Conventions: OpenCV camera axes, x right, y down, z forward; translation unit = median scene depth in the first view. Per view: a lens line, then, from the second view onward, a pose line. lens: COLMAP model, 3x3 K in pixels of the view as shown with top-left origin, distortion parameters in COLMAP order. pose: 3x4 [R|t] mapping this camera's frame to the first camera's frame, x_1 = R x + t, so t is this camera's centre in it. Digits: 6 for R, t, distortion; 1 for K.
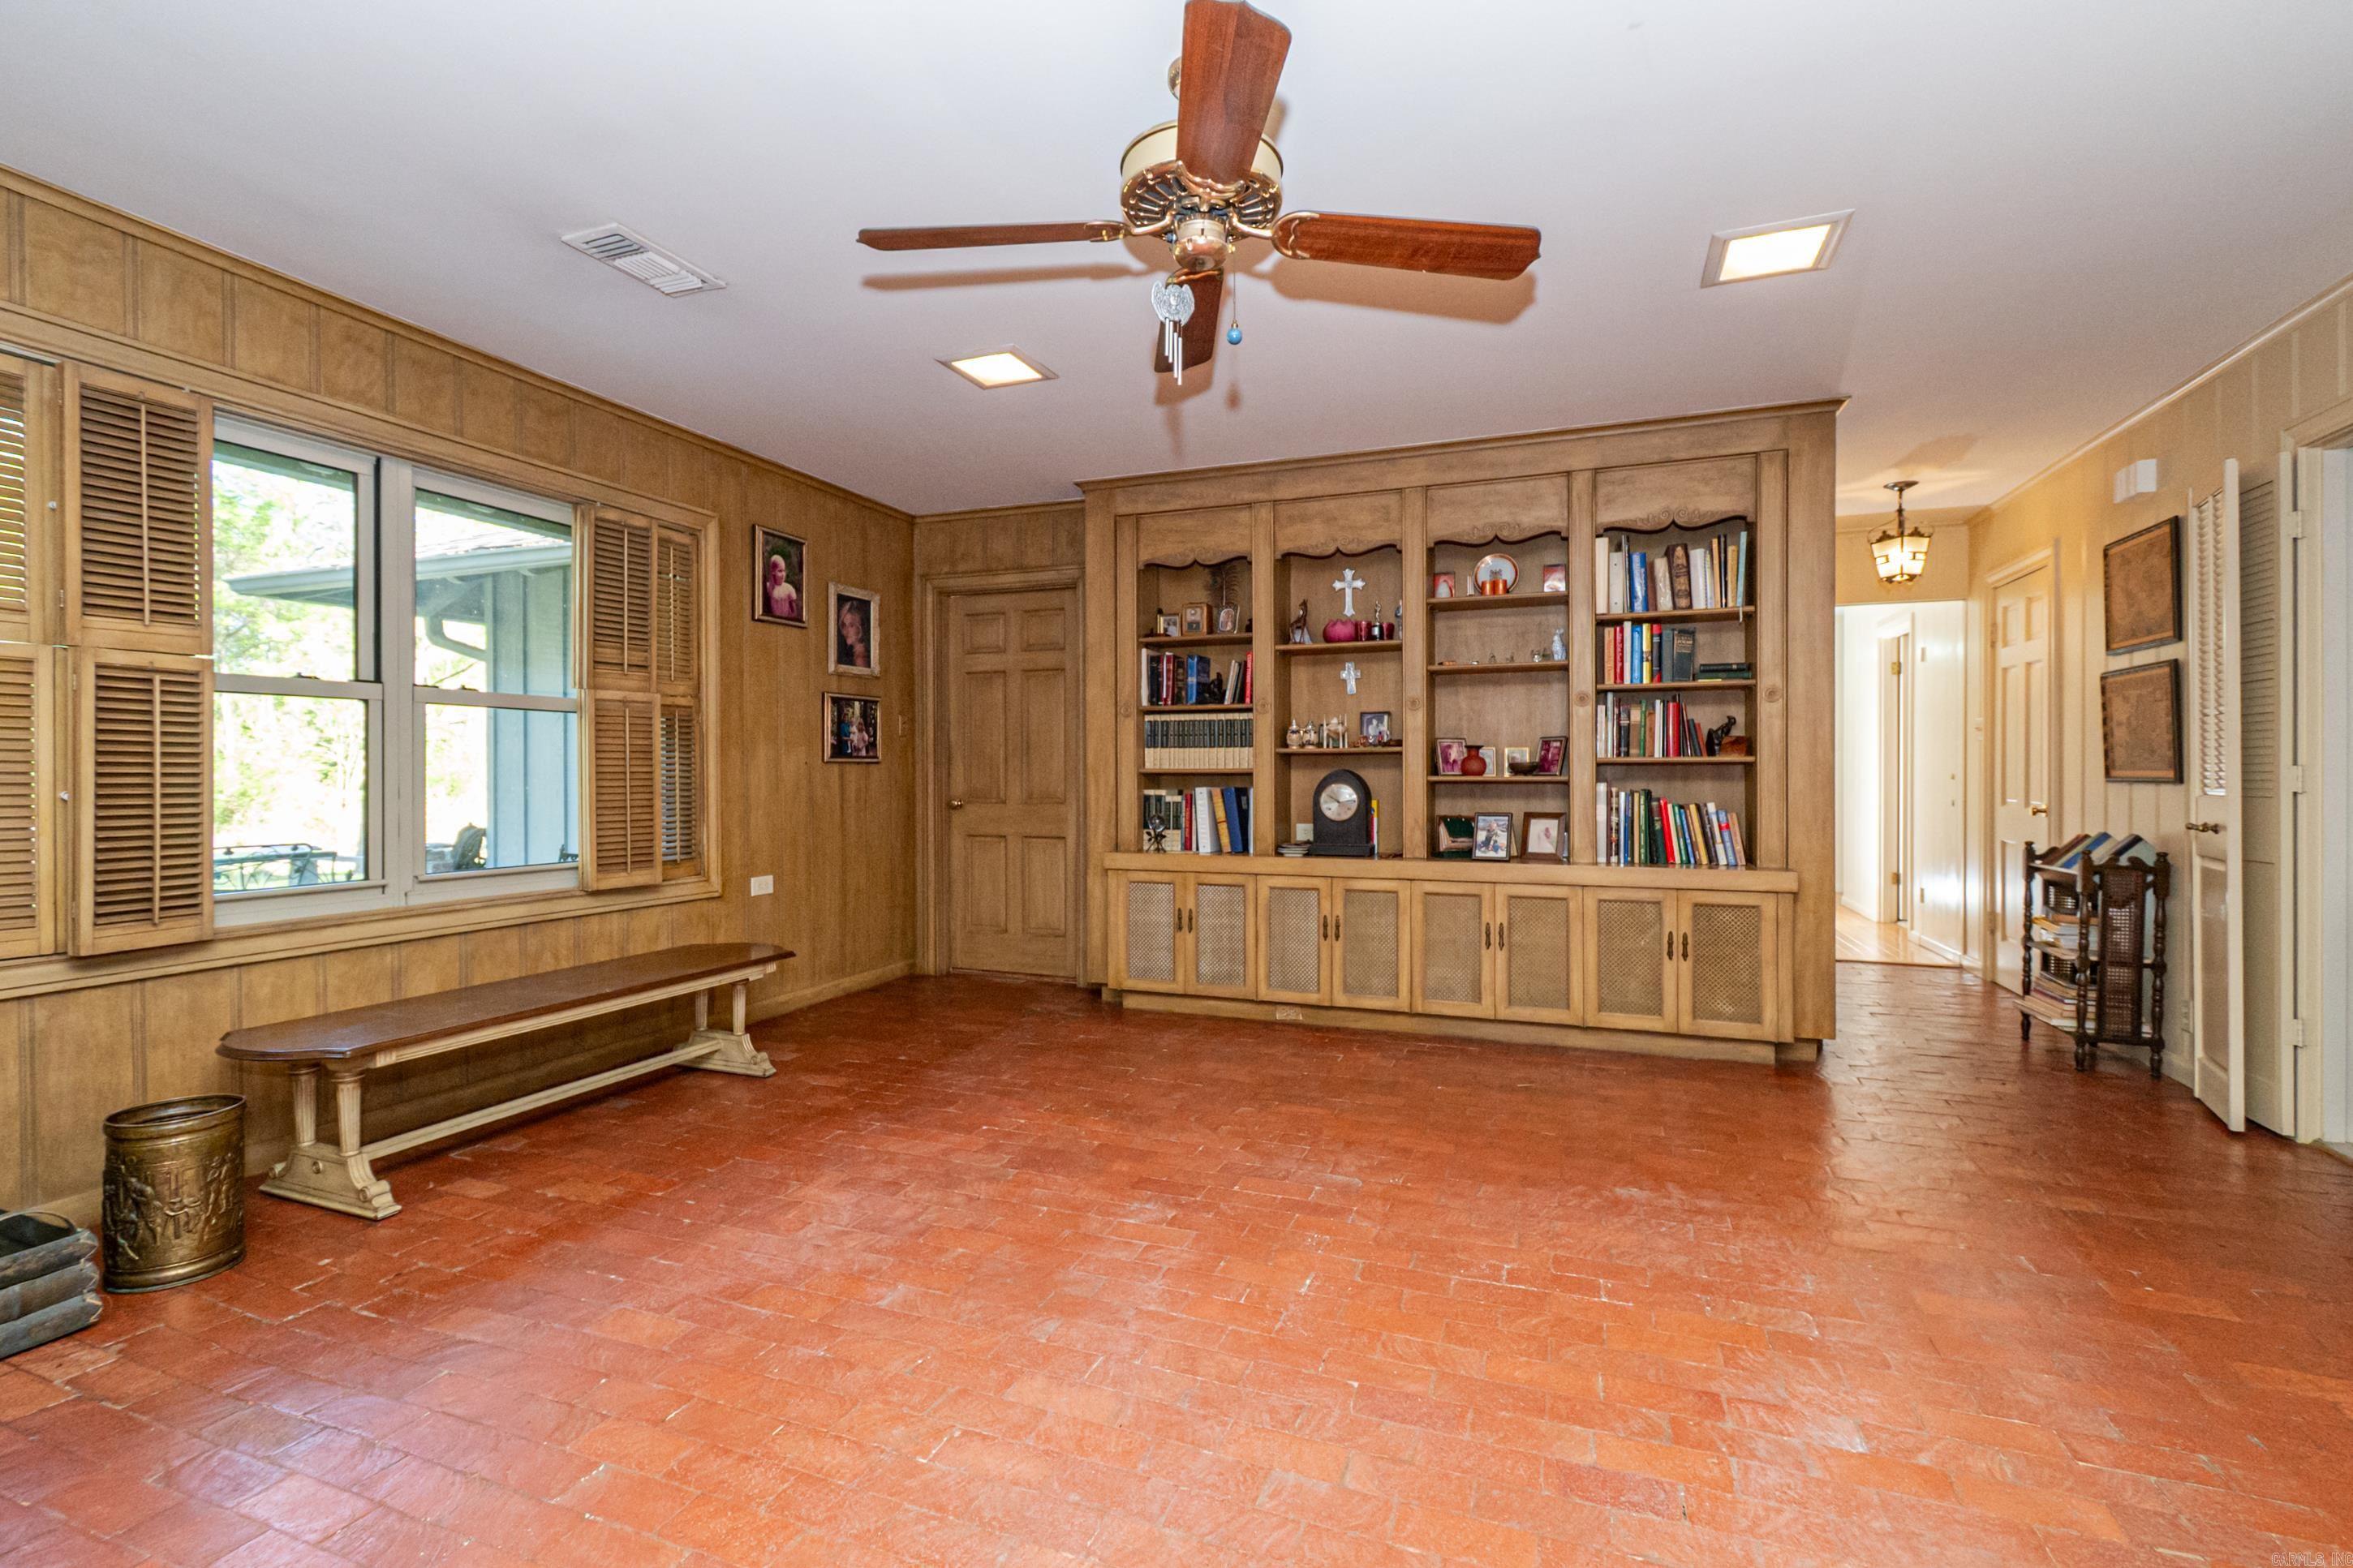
lens RADIAL K [[1061.0, 0, 1176.7], [0, 1061.0, 777.3], [0, 0, 1]] dist [0.006242, -0.003849]
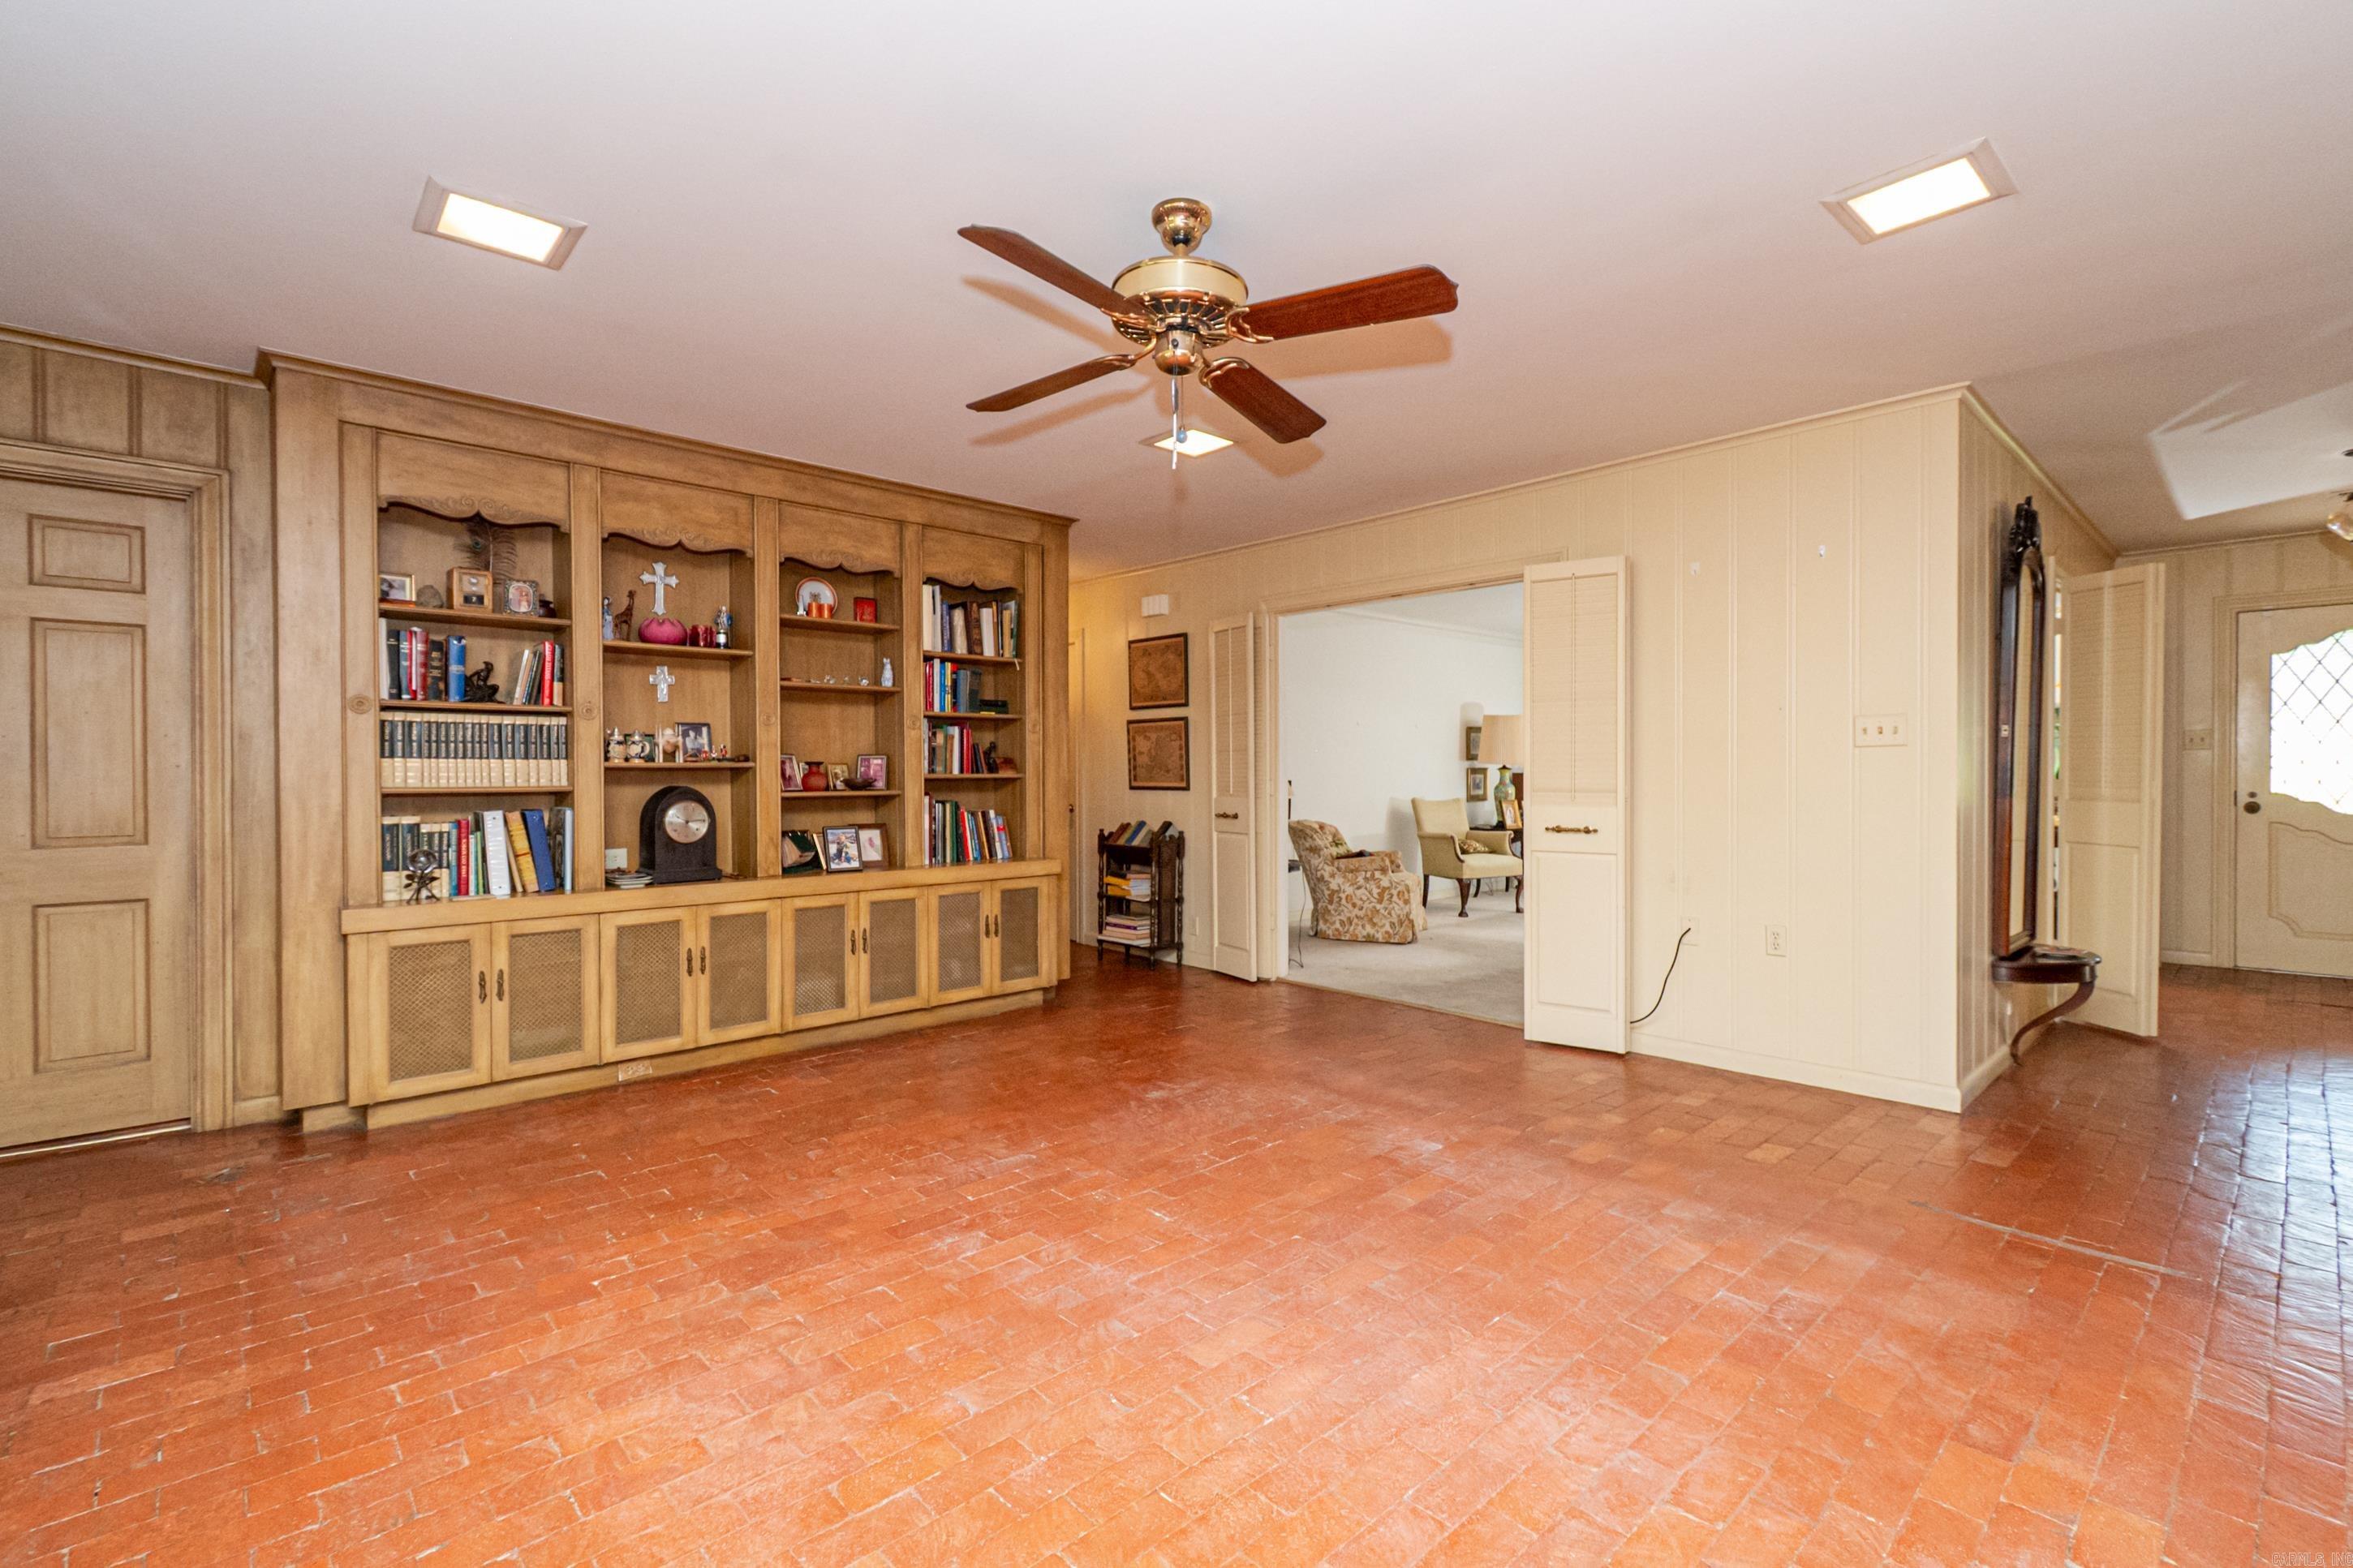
lens RADIAL K [[1061.0, 0, 1190.6], [0, 1061.0, 781.9], [0, 0, 1]] dist [0.006242, -0.003849]
pose [[0.424664, -0.008185, 0.905314, -0.538087], [0.004224, 0.999966, 0.007059, -0.017648], [-0.905341, 0.000827, 0.424684, 0.249093]]
